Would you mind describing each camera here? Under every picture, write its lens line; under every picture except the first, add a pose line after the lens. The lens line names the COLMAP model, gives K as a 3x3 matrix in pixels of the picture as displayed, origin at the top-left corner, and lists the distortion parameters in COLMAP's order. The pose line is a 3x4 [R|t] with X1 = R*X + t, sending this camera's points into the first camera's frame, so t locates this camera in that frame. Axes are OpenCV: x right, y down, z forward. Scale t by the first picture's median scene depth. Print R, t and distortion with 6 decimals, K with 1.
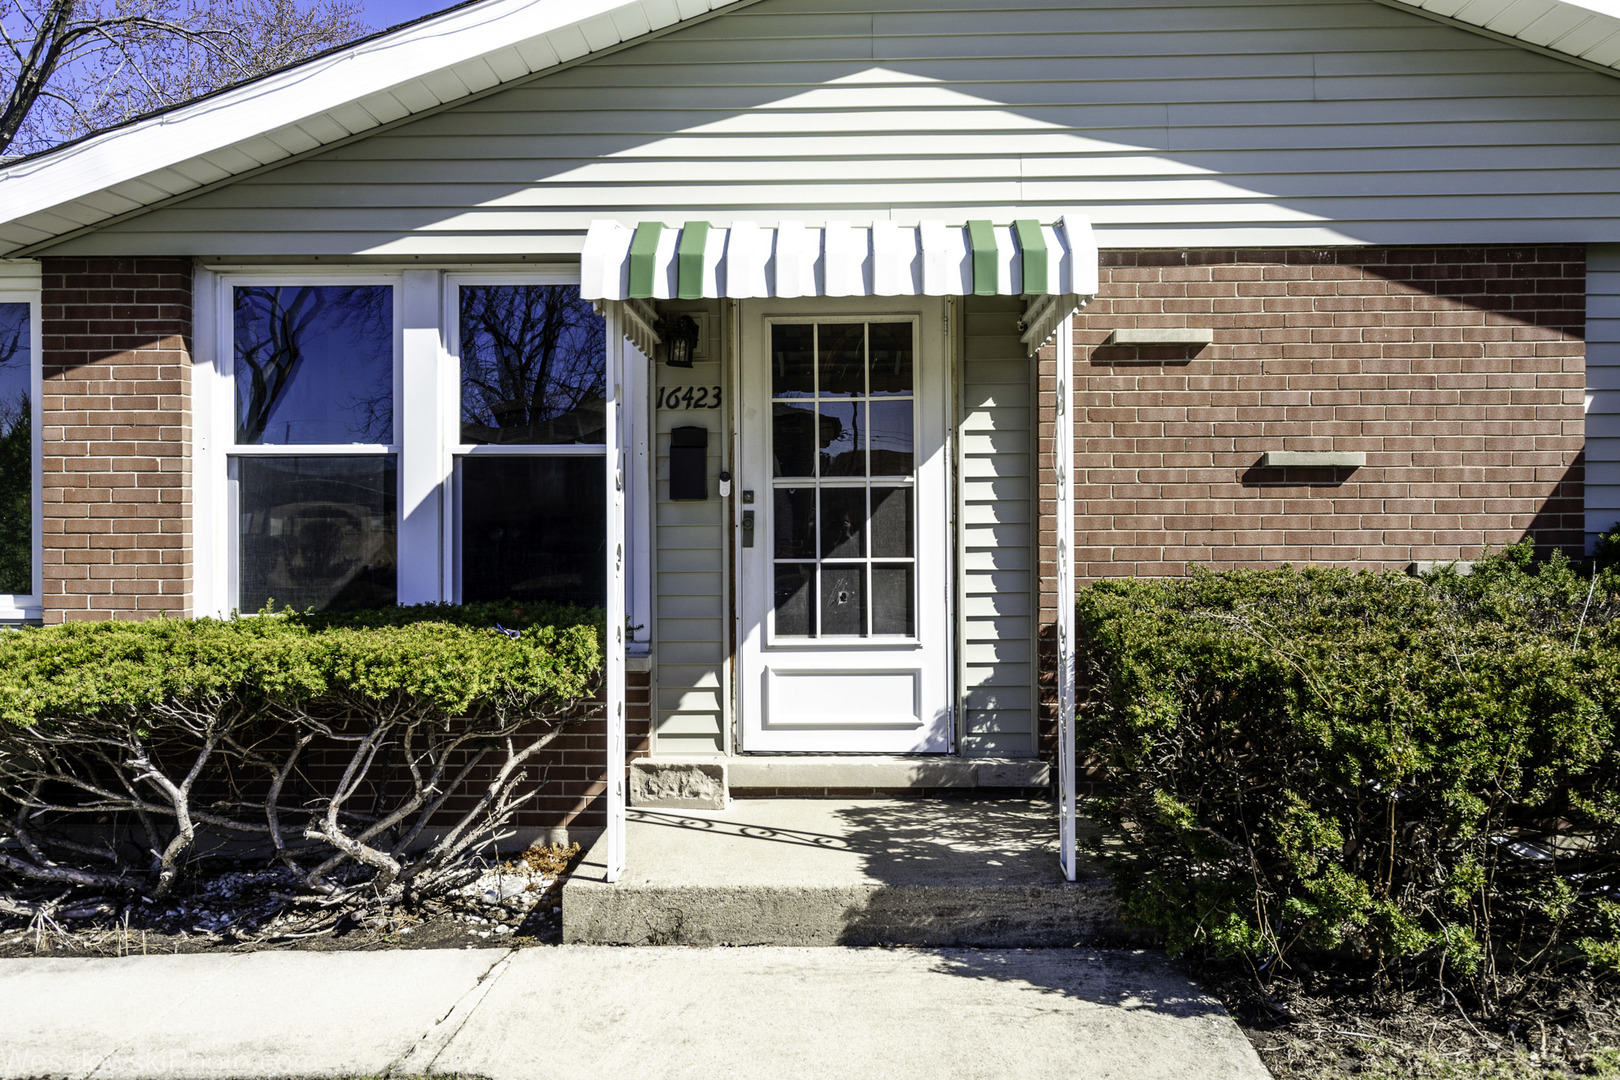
lens RADIAL K [[1185.0, 0, 810.0], [0, 1185.0, 540.0], [0, 0, 1]] dist [0.002177, 0.000453]
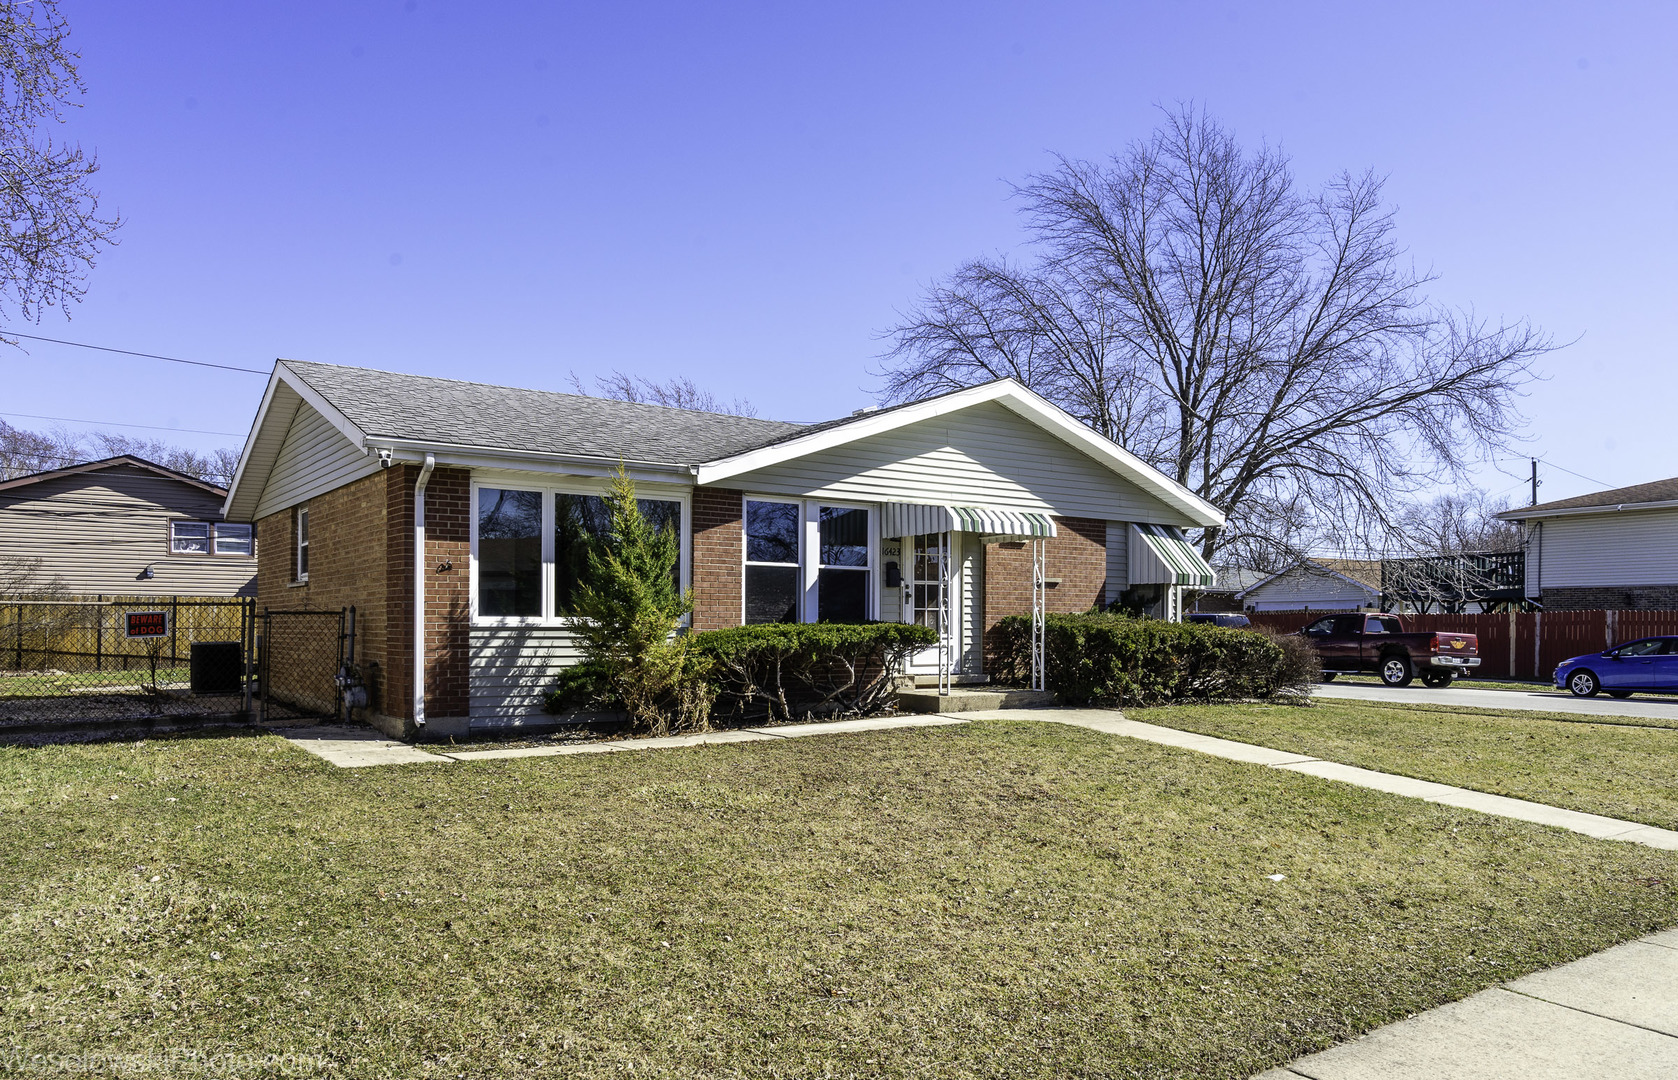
lens RADIAL K [[1196.5, 0, 841.2], [0, 1196.5, 632.2], [0, 0, 1]] dist [0.001296, 0.000138]
pose [[0.804407, 0.004888, 0.594059, -1.937156], [-0.000309, 0.999969, -0.007810, 0.098578], [-0.594079, 0.006099, 0.804384, -1.271393]]
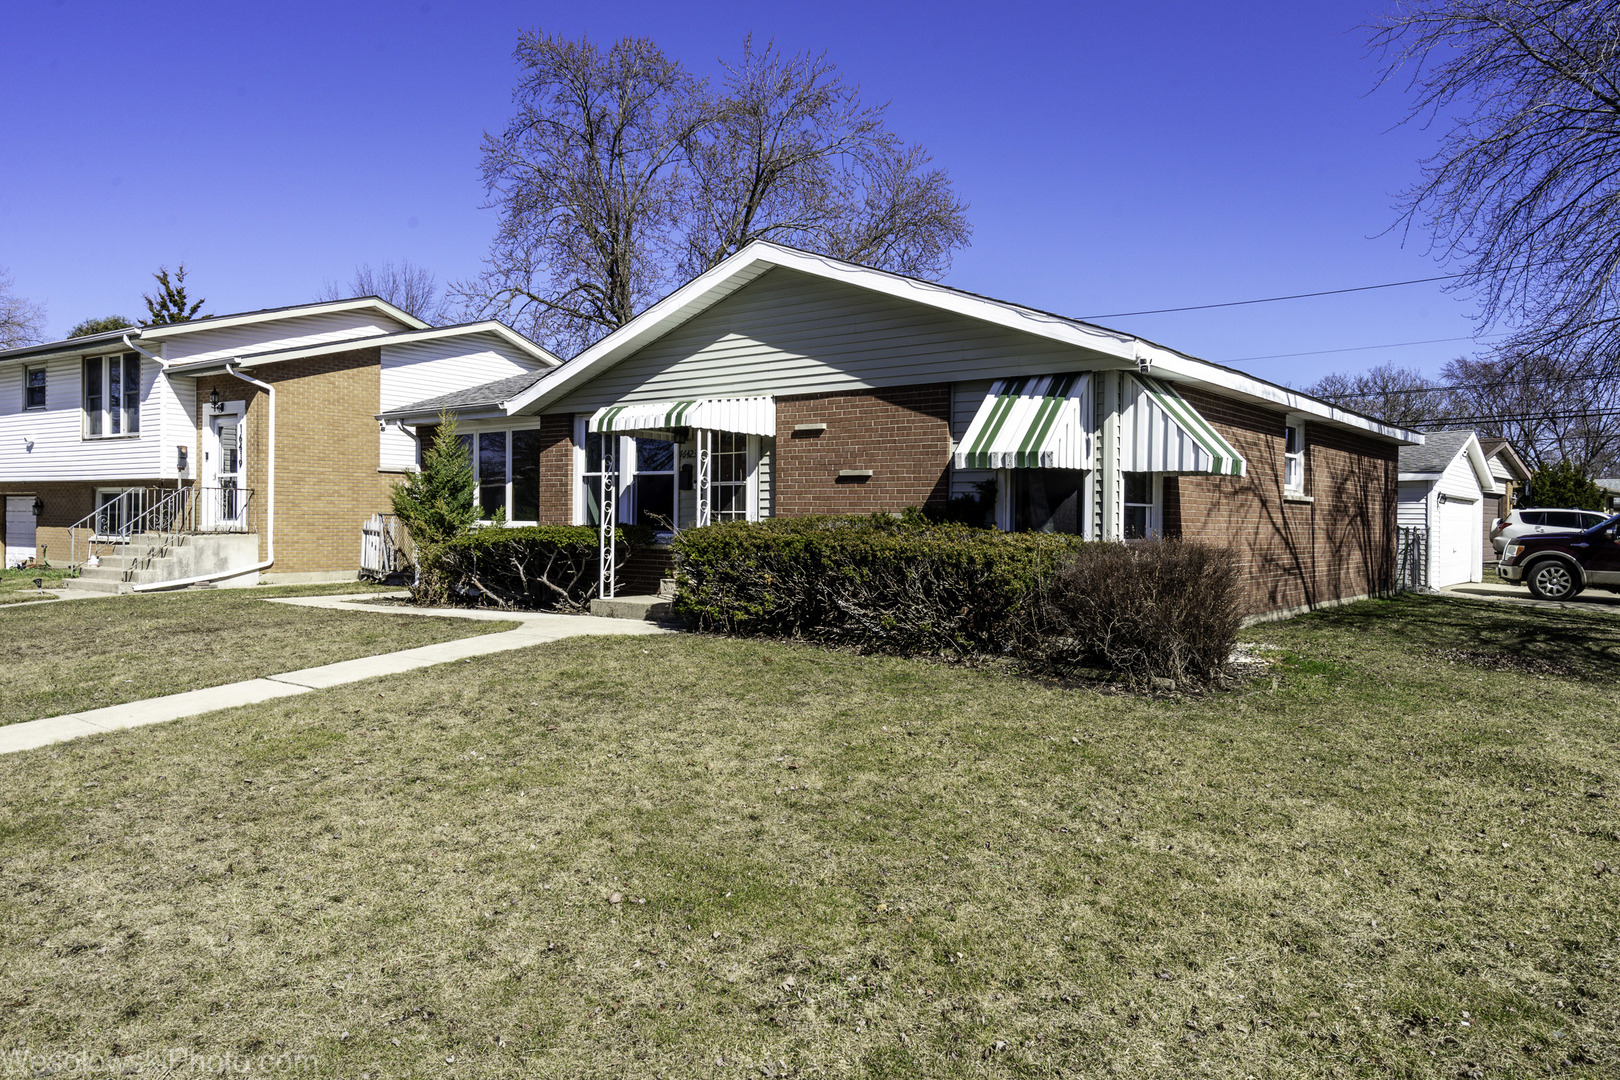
lens RADIAL K [[1110.6, 0, 810.0], [0, 1110.6, 540.0], [0, 0, 1]] dist [0.000613, 0.000015]
pose [[0.792737, 0.023038, -0.609128, 1.750241], [-0.021577, 0.999720, 0.009730, 0.052864], [0.609182, 0.005430, 0.793012, -0.921372]]
